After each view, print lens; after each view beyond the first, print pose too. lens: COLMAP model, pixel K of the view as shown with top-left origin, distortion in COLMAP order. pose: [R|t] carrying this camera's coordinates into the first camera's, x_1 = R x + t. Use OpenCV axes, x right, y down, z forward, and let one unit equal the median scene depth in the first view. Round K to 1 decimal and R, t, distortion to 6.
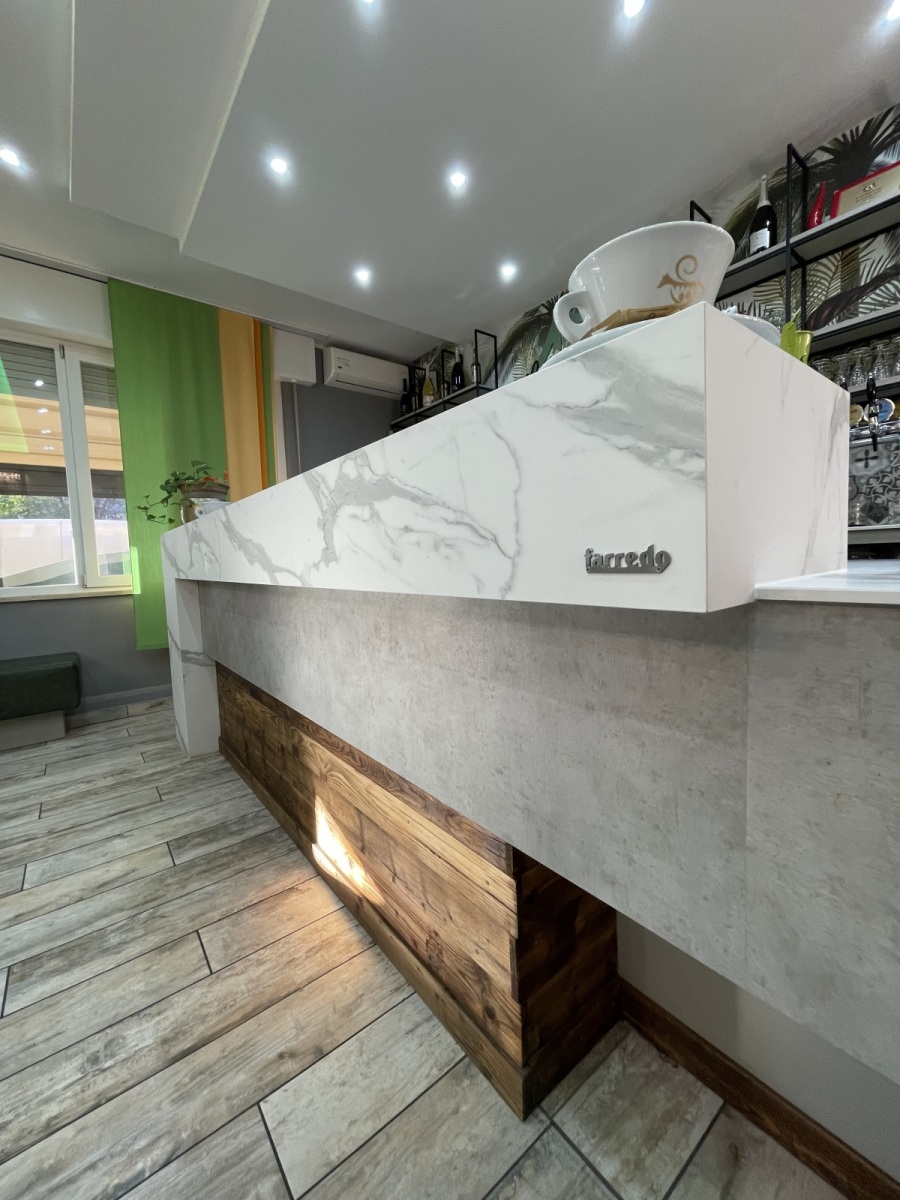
lens RADIAL K [[483.6, 0, 449.5], [0, 483.6, 592.8], [0, 0, 1]] dist [-0.002236, -0.000171]
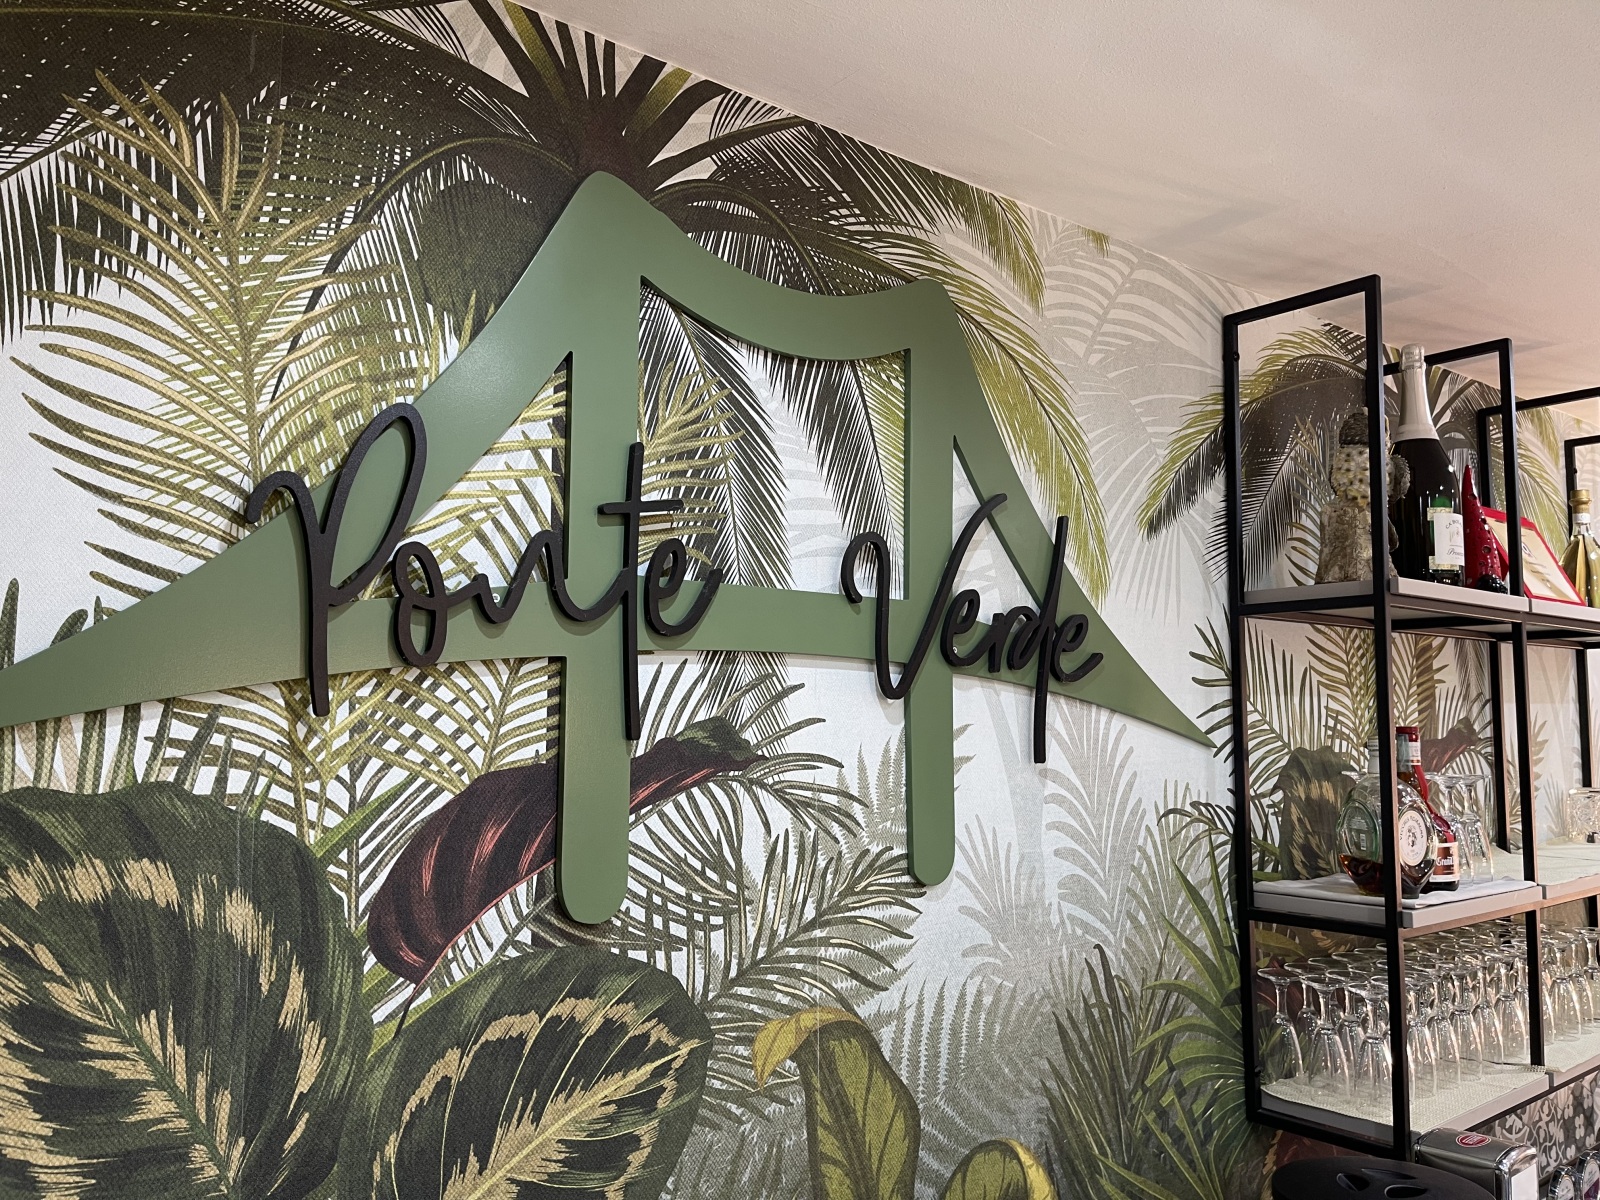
lens RADIAL K [[1202.8, 0, 801.9], [0, 1202.8, 601.5], [0, 0, 1]] dist [0.045346, -0.000466]
pose [[0.000297, 0.131431, 0.991325, -0.280923], [0.069811, 0.988904, -0.131131, -1.218434], [-0.997560, 0.069244, -0.008881, 2.833625]]
